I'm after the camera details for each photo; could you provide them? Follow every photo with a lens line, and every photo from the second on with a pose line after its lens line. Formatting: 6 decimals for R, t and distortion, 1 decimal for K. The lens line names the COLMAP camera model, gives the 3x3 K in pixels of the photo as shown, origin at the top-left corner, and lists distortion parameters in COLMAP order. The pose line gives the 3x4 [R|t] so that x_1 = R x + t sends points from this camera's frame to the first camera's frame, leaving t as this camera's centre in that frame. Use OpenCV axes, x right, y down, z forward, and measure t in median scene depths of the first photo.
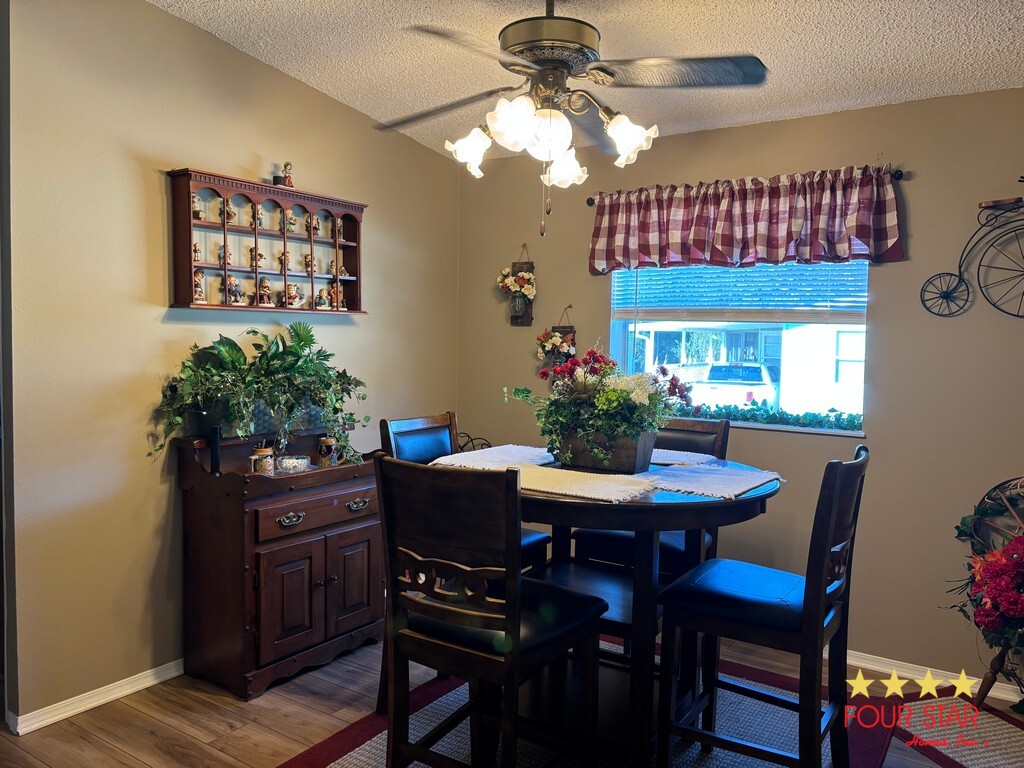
lens RADIAL K [[777.6, 0, 504.2], [0, 777.6, 381.8], [0, 0, 1]] dist [0.074458, -0.087879]
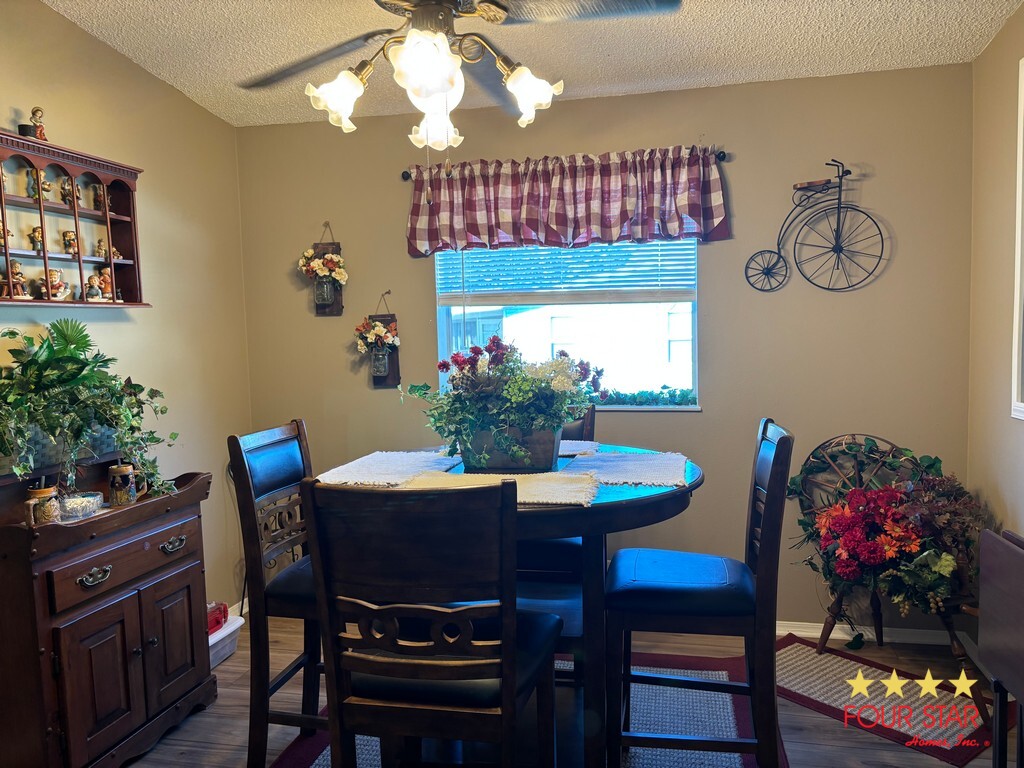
lens RADIAL K [[779.9, 0, 496.3], [0, 779.9, 389.6], [0, 0, 1]] dist [0.061202, -0.062072]
pose [[0.931954, -0.068415, 0.356063, -0.157661], [0.061560, 0.997635, 0.030560, -0.005273], [-0.357312, -0.006561, 0.933962, 0.132261]]
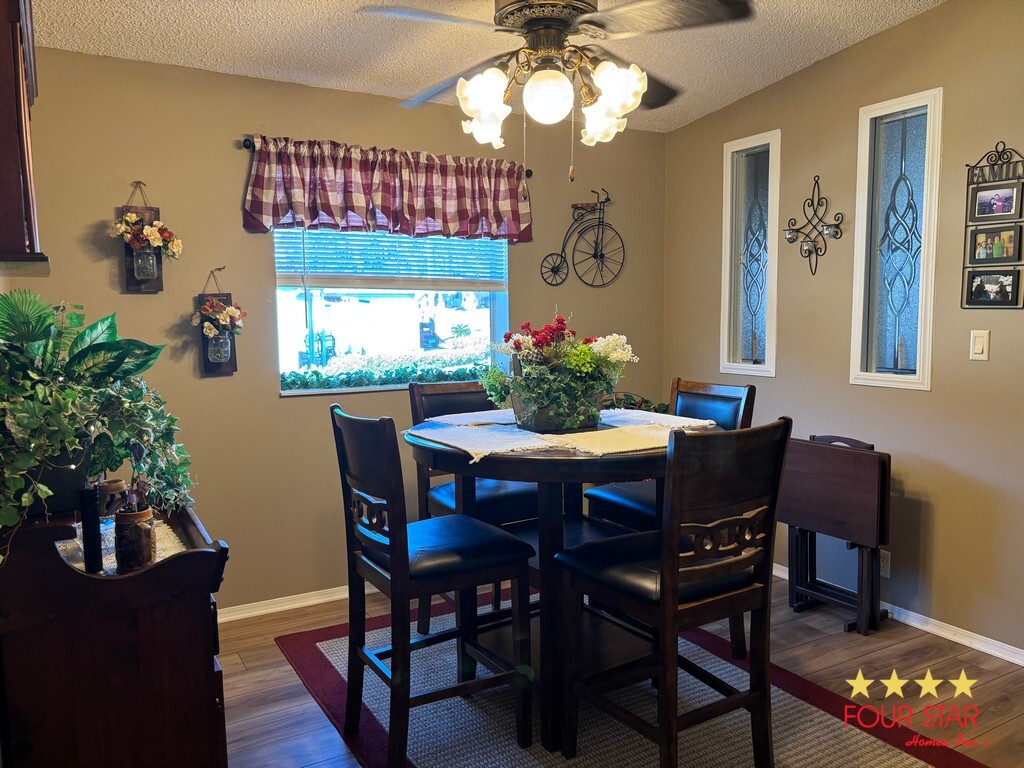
lens RADIAL K [[779.9, 0, 496.3], [0, 779.9, 389.6], [0, 0, 1]] dist [0.061202, -0.062072]
pose [[0.442518, -0.113684, 0.889524, -0.652229], [0.070436, 0.993274, 0.091903, -0.033868], [-0.893989, 0.021986, 0.447549, 0.466067]]
